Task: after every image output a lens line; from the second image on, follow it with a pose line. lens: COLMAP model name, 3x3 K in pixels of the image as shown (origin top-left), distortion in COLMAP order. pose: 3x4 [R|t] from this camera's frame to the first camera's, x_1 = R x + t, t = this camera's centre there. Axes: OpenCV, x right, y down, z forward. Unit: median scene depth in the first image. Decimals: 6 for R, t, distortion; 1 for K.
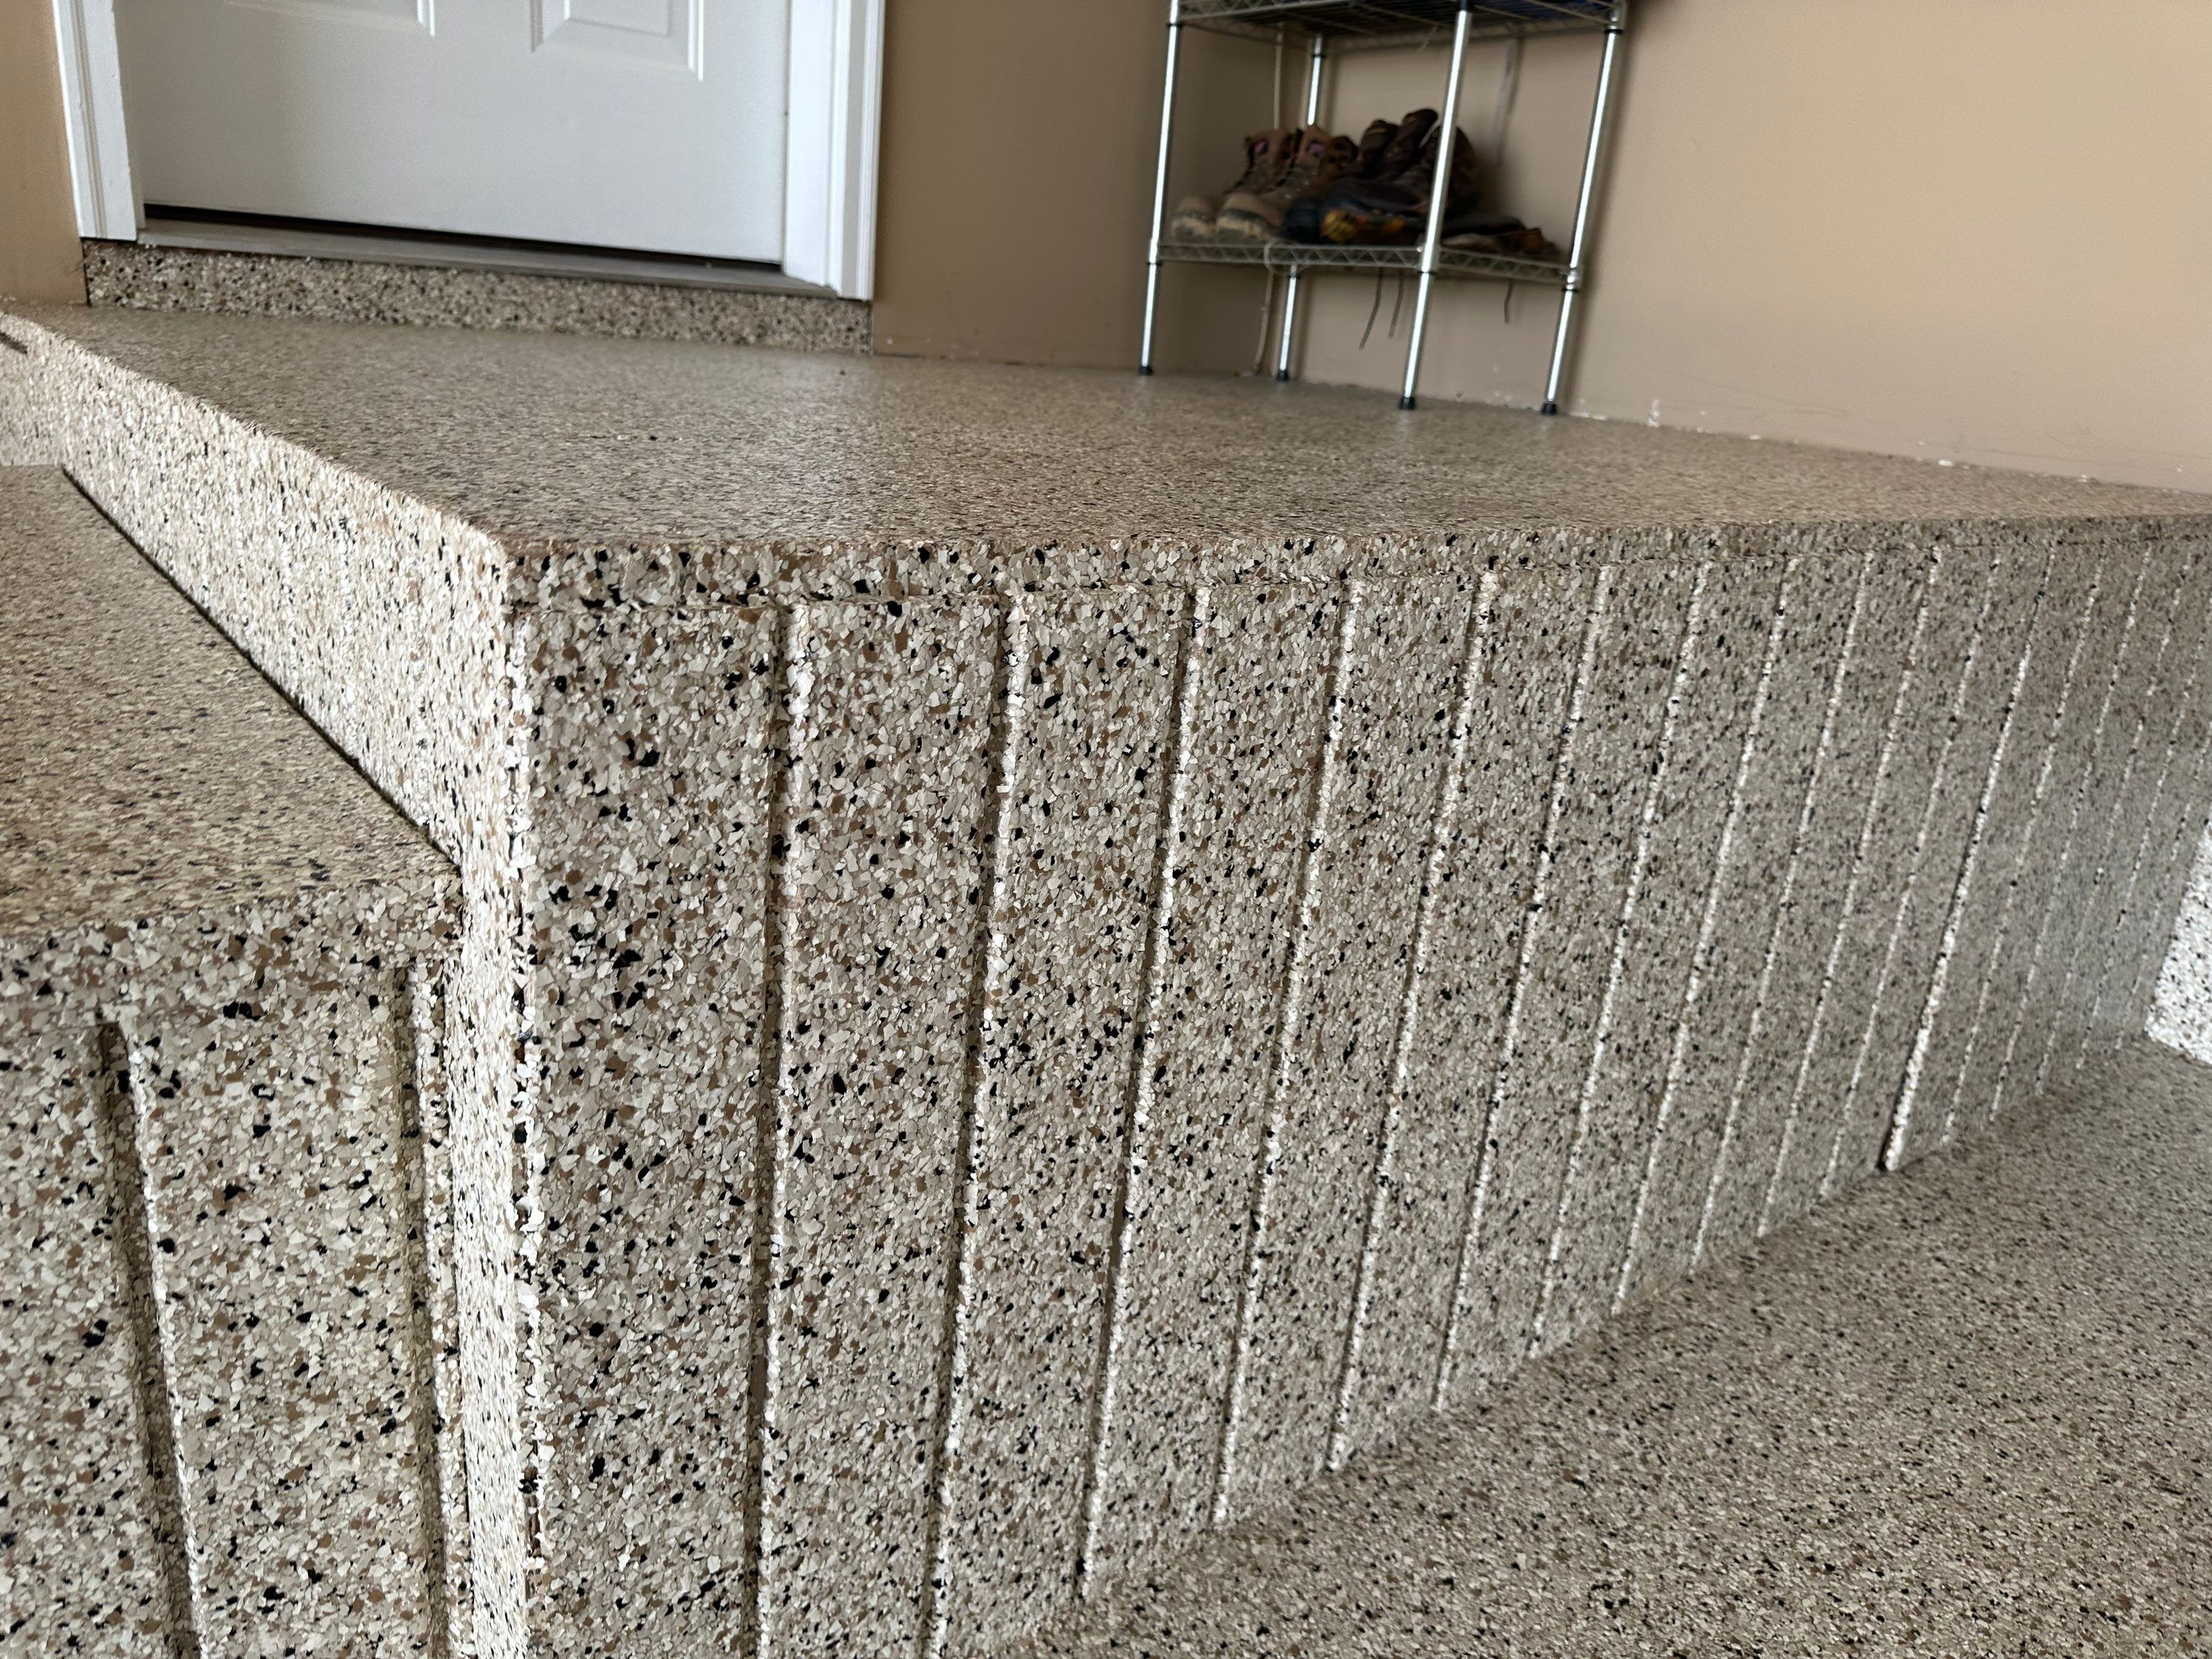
lens RADIAL K [[1604.9, 0, 1092.0], [0, 1604.9, 832.9], [0, 0, 1]] dist [0.070765, -0.063050]
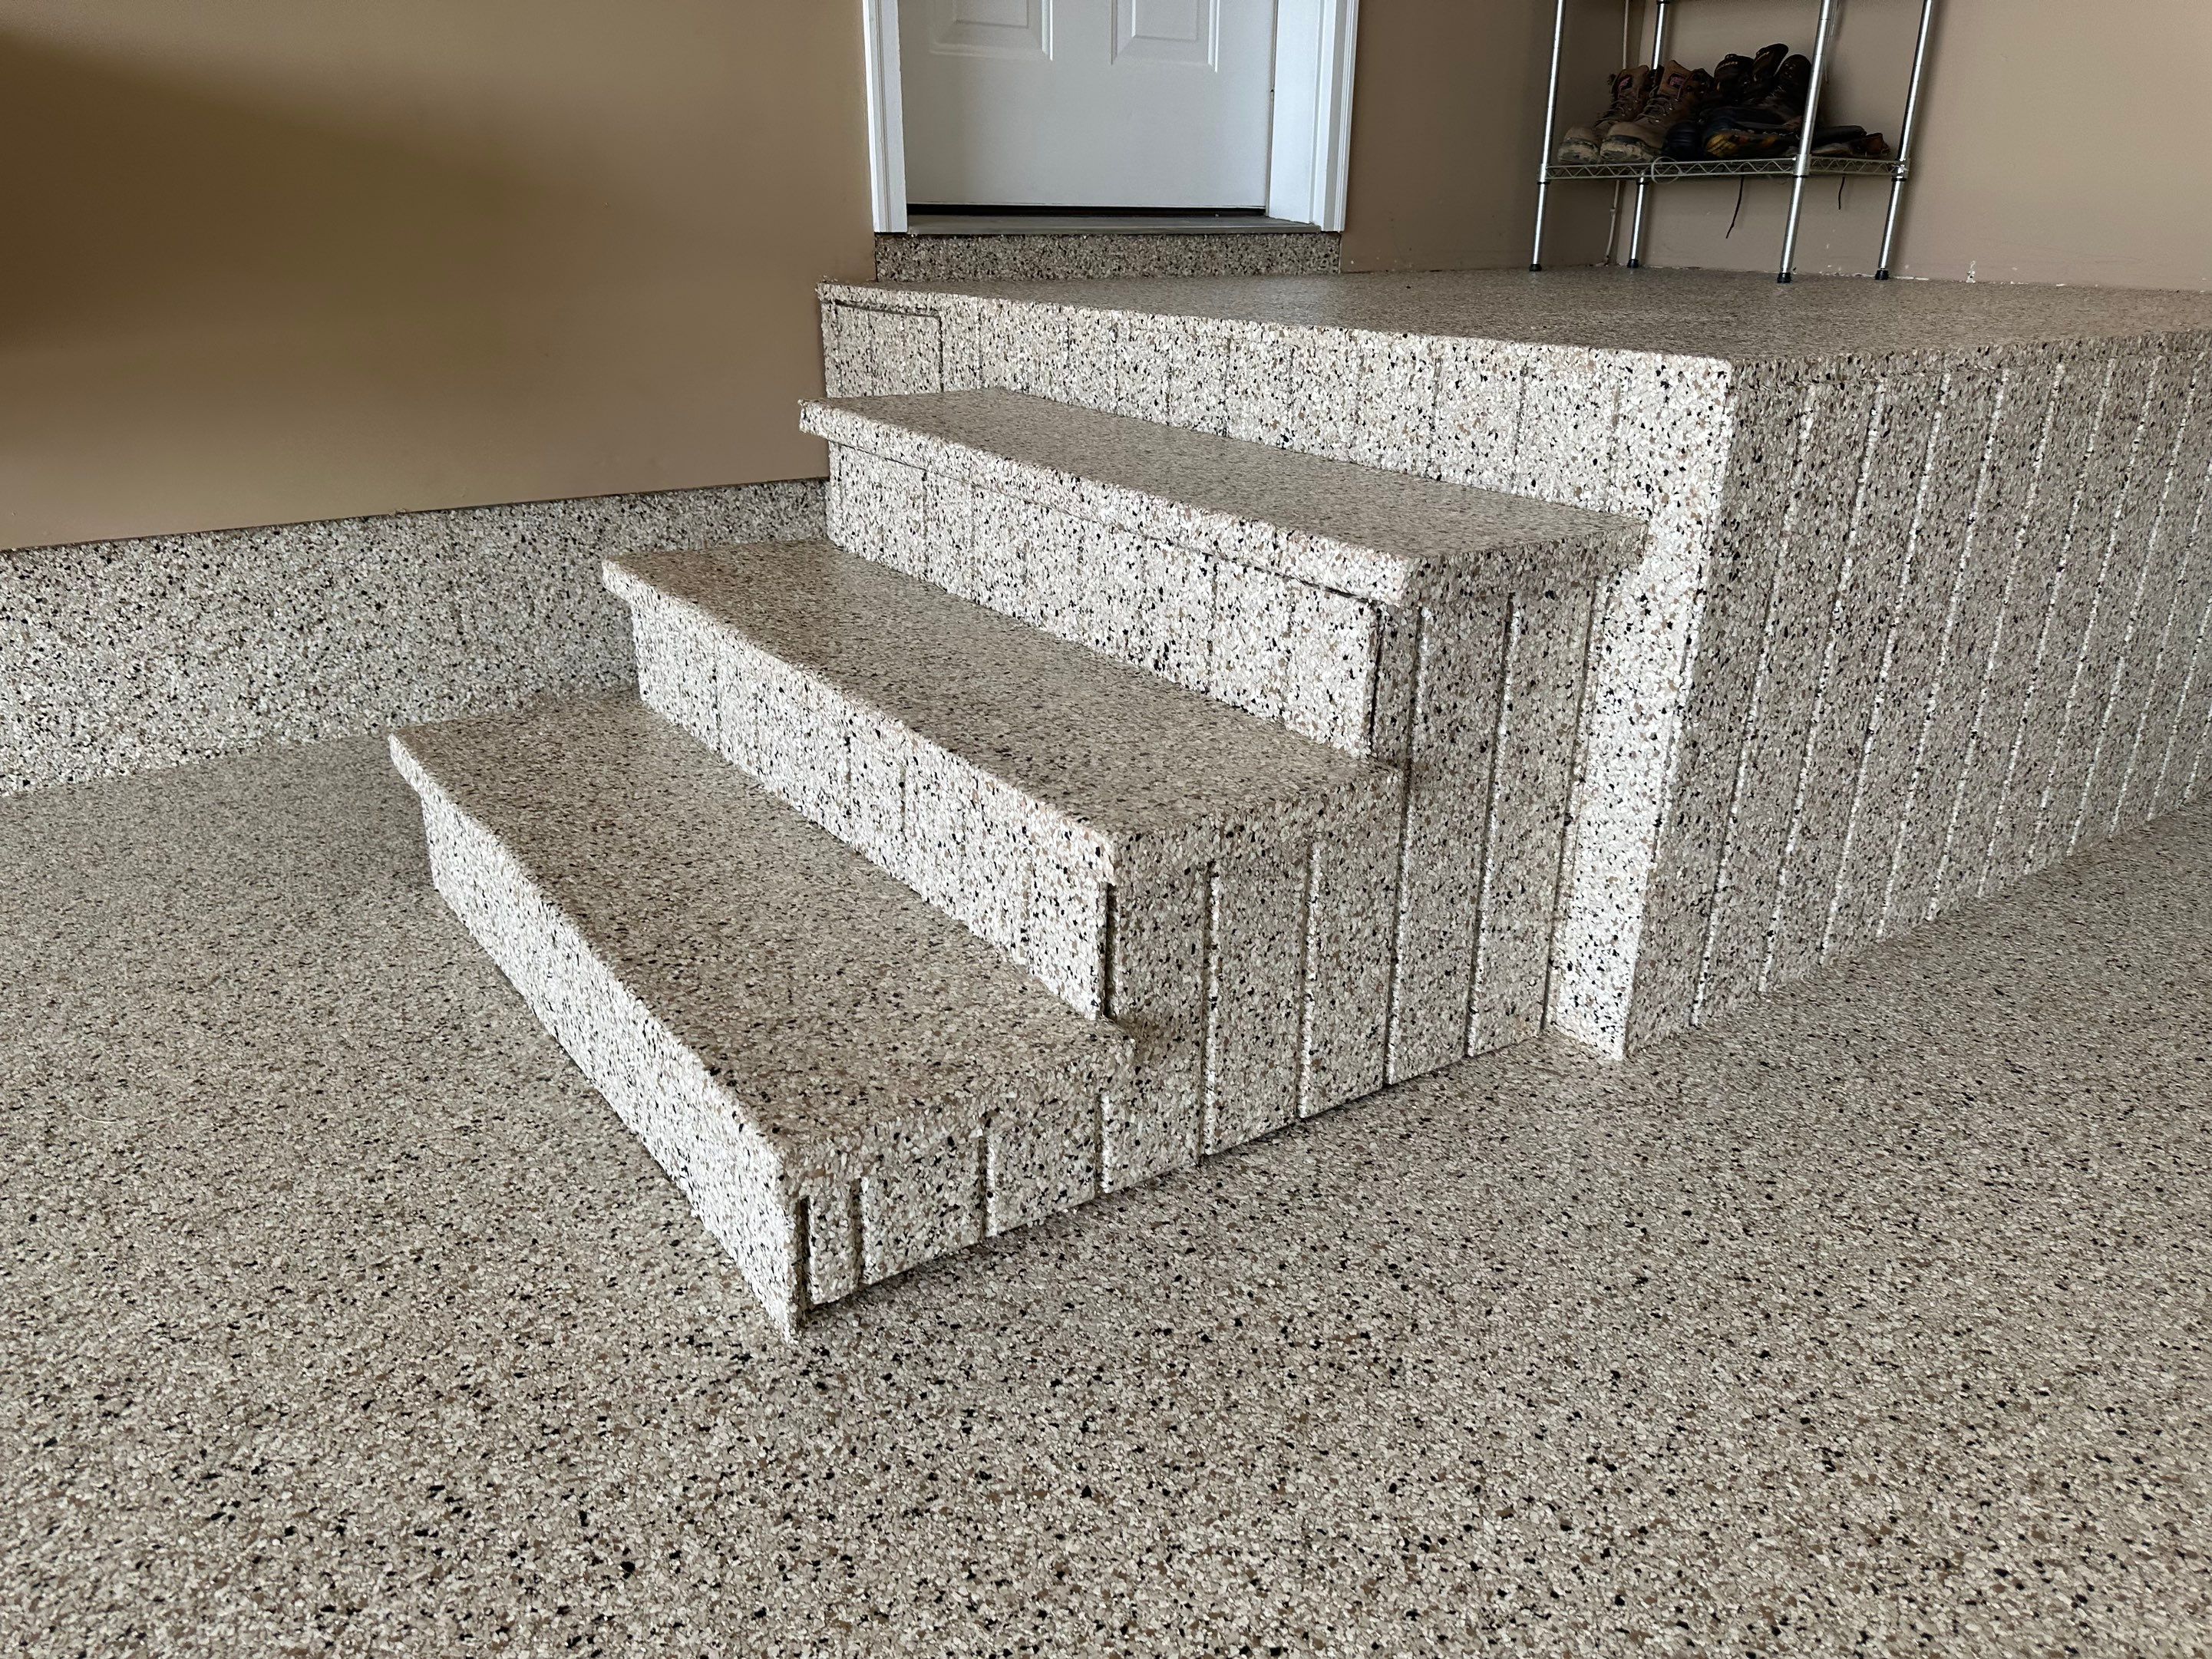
lens RADIAL K [[1604.9, 0, 1110.5], [0, 1604.9, 818.6], [0, 0, 1]] dist [0.070765, -0.063050]
pose [[0.997131, -0.052891, -0.054146, -0.697644], [0.055145, 0.997636, 0.041016, 0.199490], [0.051848, -0.043884, 0.997690, -0.839036]]
